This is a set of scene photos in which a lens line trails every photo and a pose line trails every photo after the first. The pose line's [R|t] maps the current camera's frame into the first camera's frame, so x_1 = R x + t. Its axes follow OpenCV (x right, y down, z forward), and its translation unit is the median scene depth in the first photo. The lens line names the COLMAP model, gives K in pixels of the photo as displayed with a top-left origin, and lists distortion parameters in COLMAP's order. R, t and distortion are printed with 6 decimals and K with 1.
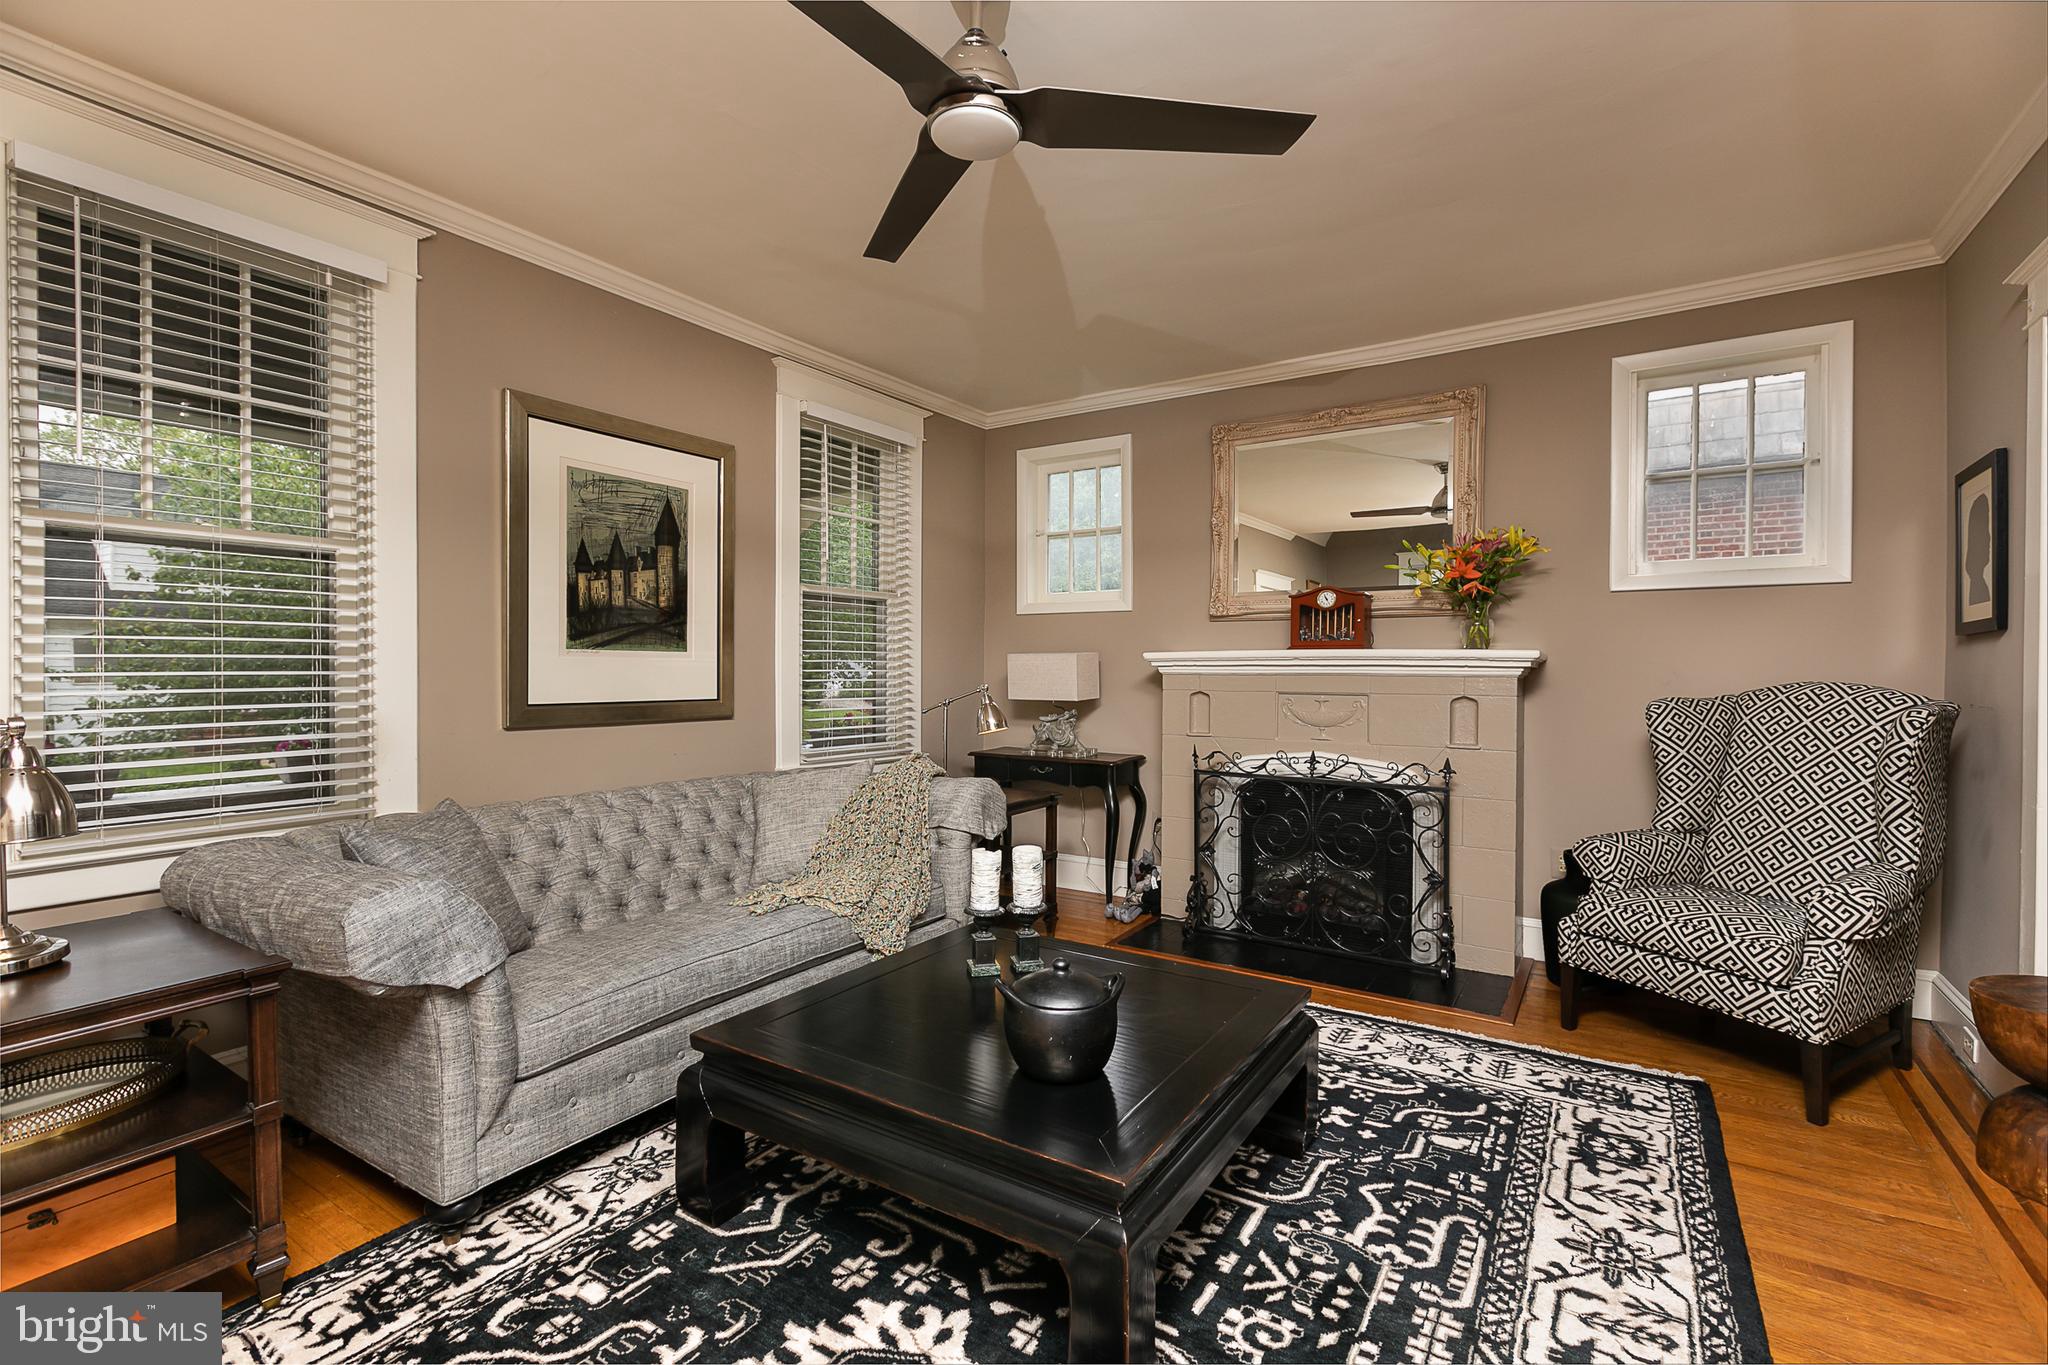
lens RADIAL K [[907.3, 0, 1024.0], [0, 907.3, 682.5], [0, 0, 1]] dist [-0.001826, -0.000718]
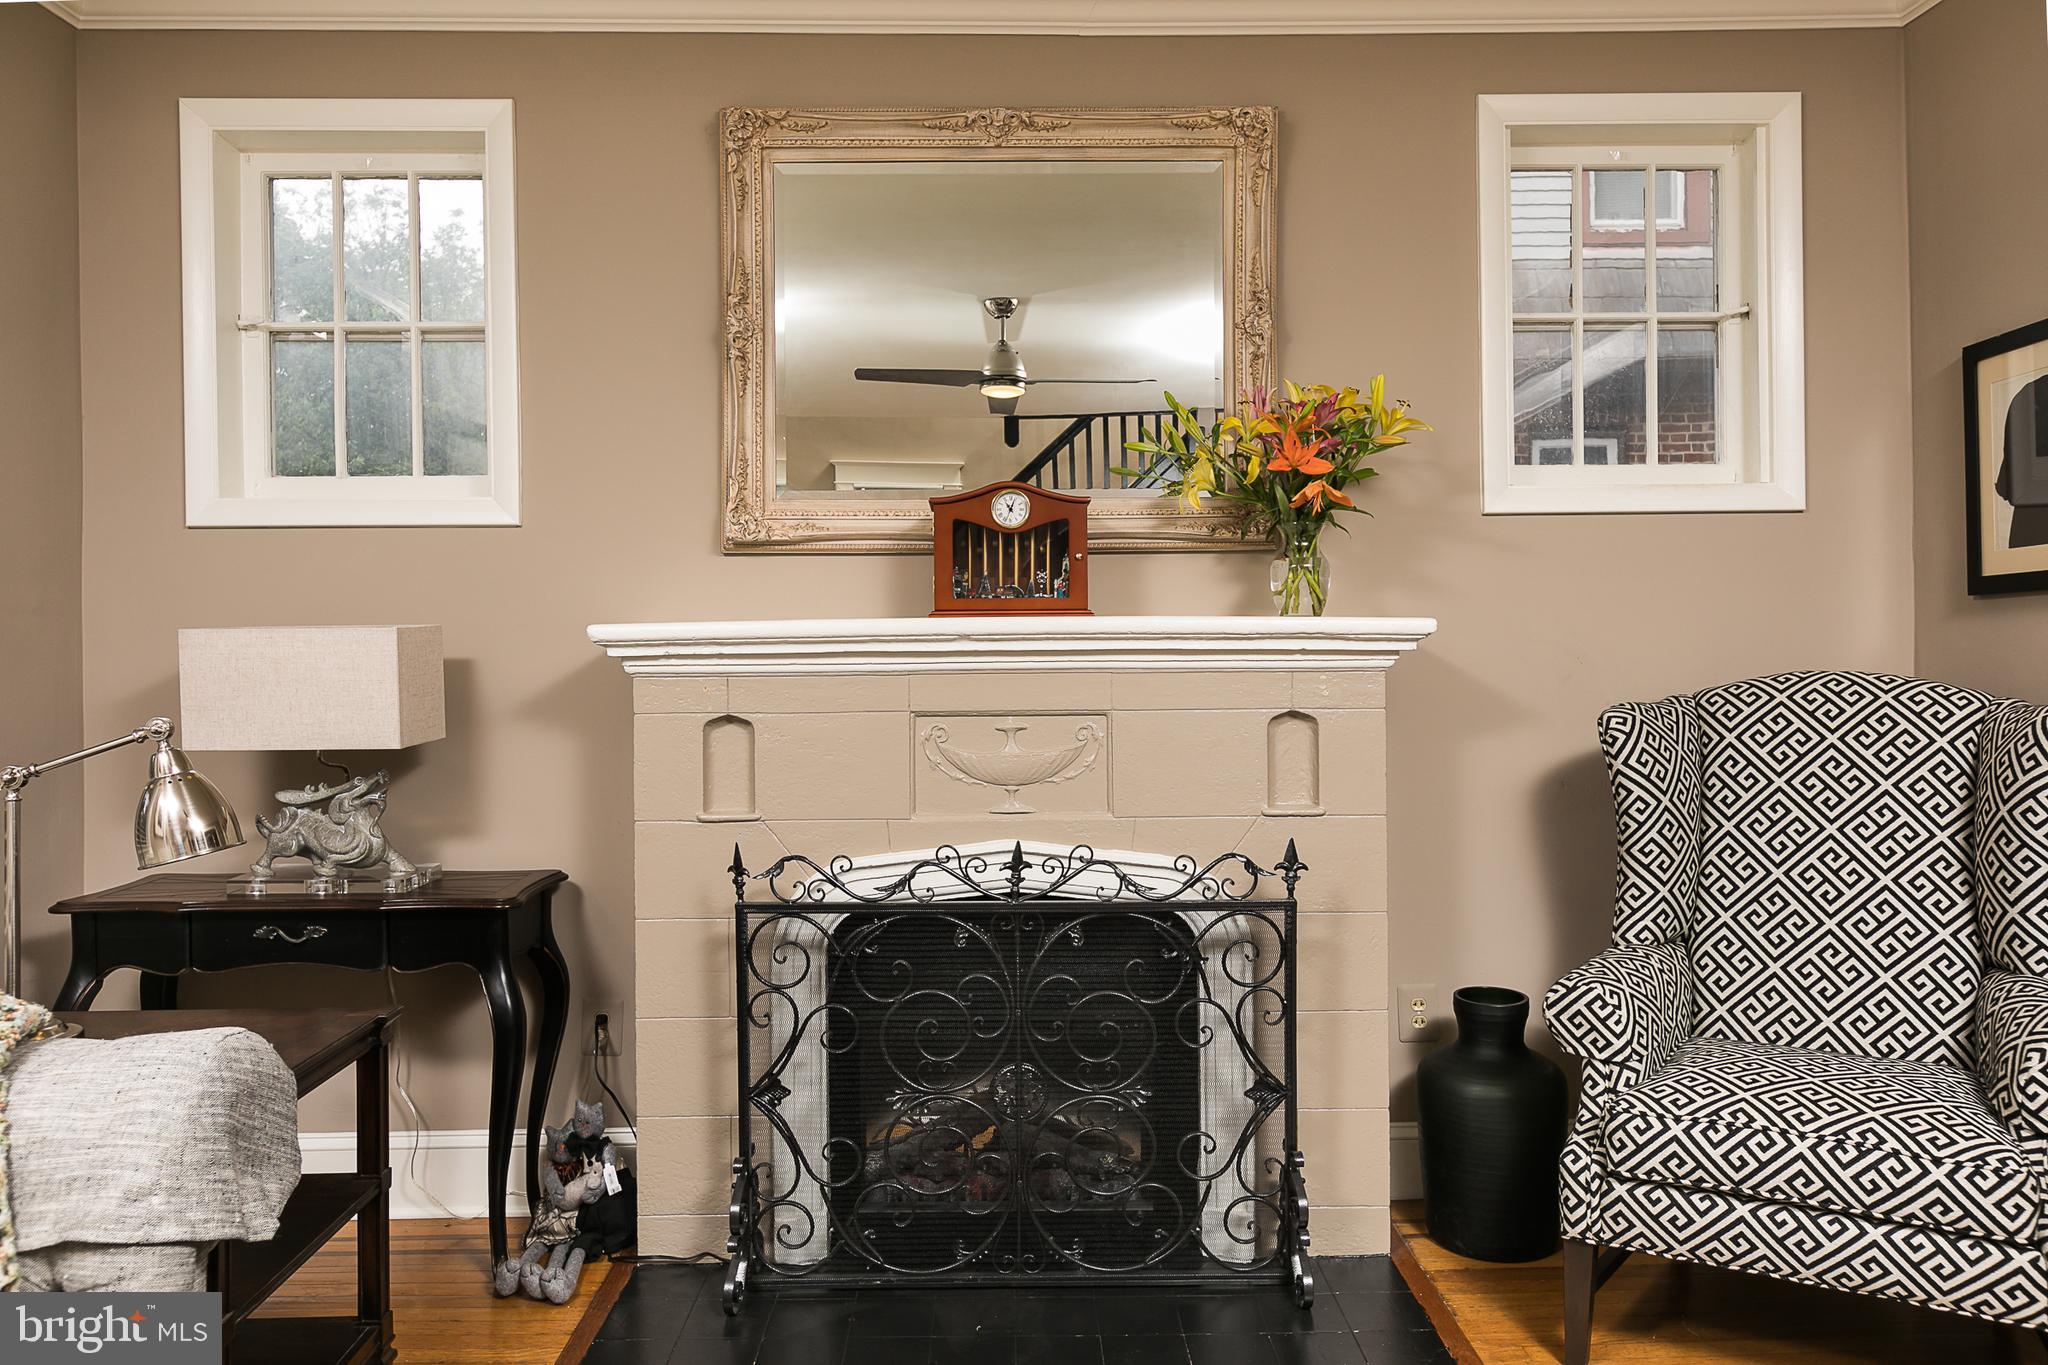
lens RADIAL K [[1426.7, 0, 1024.0], [0, 1426.7, 682.5], [0, 0, 1]] dist [0.001409, -0.003476]
pose [[0.826651, -0.016941, 0.562460, -0.073020], [0.020105, 0.999798, 0.000565, -0.003485], [-0.562356, 0.010841, 0.826824, 0.401987]]
